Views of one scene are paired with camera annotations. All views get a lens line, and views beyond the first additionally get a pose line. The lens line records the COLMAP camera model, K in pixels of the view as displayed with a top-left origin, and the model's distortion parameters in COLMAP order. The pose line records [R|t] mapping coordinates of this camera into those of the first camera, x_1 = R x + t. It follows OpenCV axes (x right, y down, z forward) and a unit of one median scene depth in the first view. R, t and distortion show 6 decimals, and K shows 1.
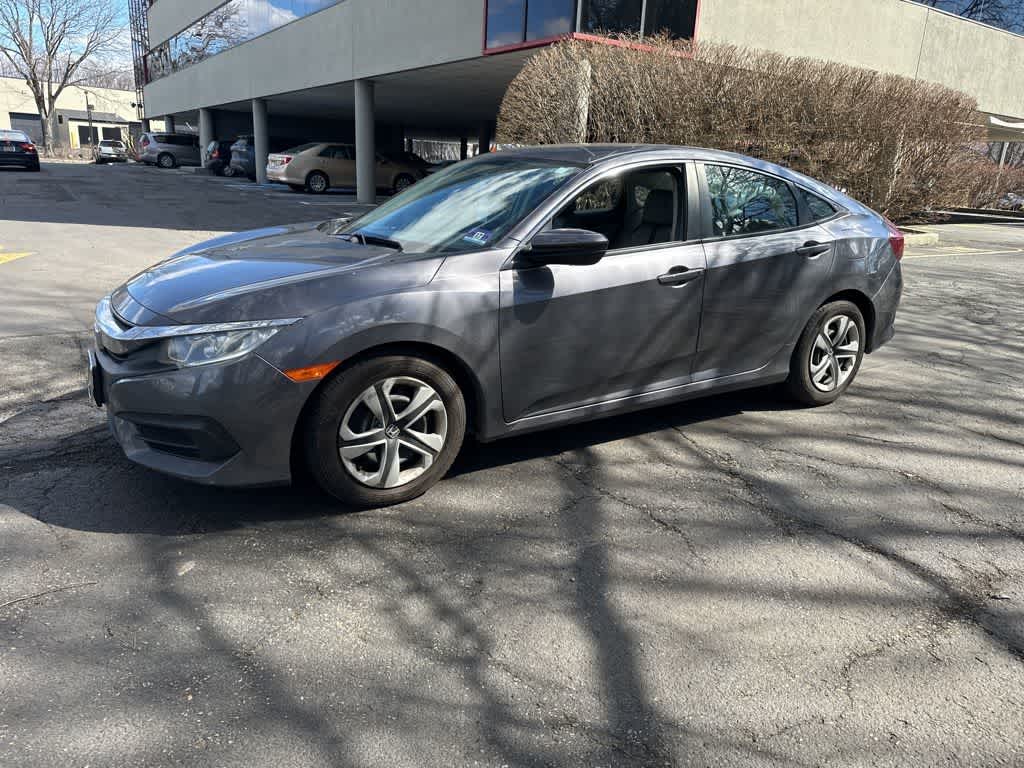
lens RADIAL K [[724.3, 0, 515.4], [0, 724.3, 375.4], [0, 0, 1]] dist [0.028781, -0.039315]
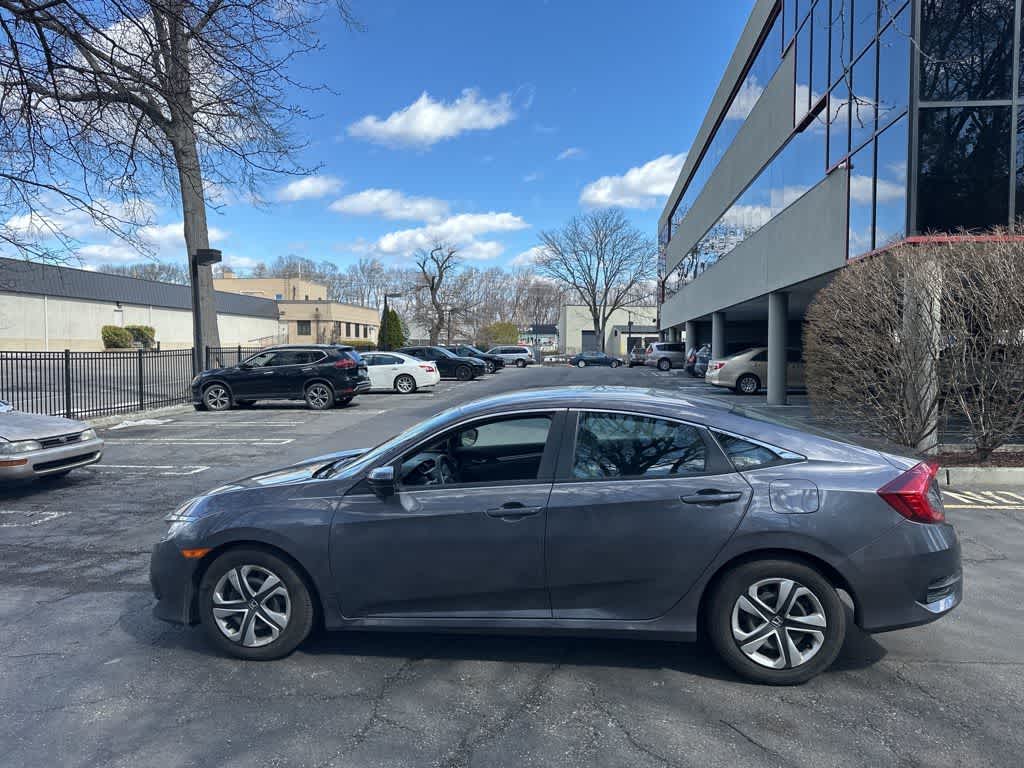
lens RADIAL K [[712.3, 0, 518.0], [0, 712.3, 393.1], [0, 0, 1]] dist [0.098852, -0.160115]
pose [[0.763337, -0.007145, -0.645961, 0.901634], [-0.144060, 0.972875, -0.180999, -0.113609], [0.629732, 0.231221, 0.741603, 0.149240]]
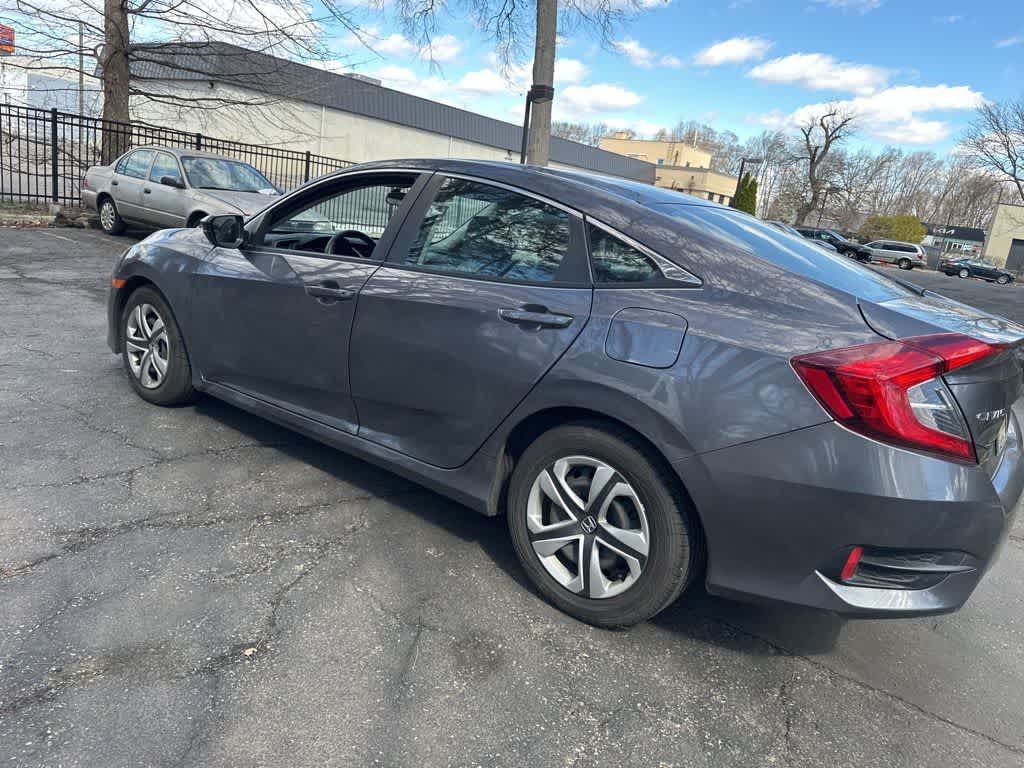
lens RADIAL K [[717.3, 0, 517.2], [0, 717.3, 378.2], [0, 0, 1]] dist [0.065006, -0.092788]
pose [[0.341288, 0.222529, -0.913238, 1.059347], [-0.367216, 0.925927, 0.088388, -0.191947], [0.865260, 0.305189, 0.397724, 0.851942]]
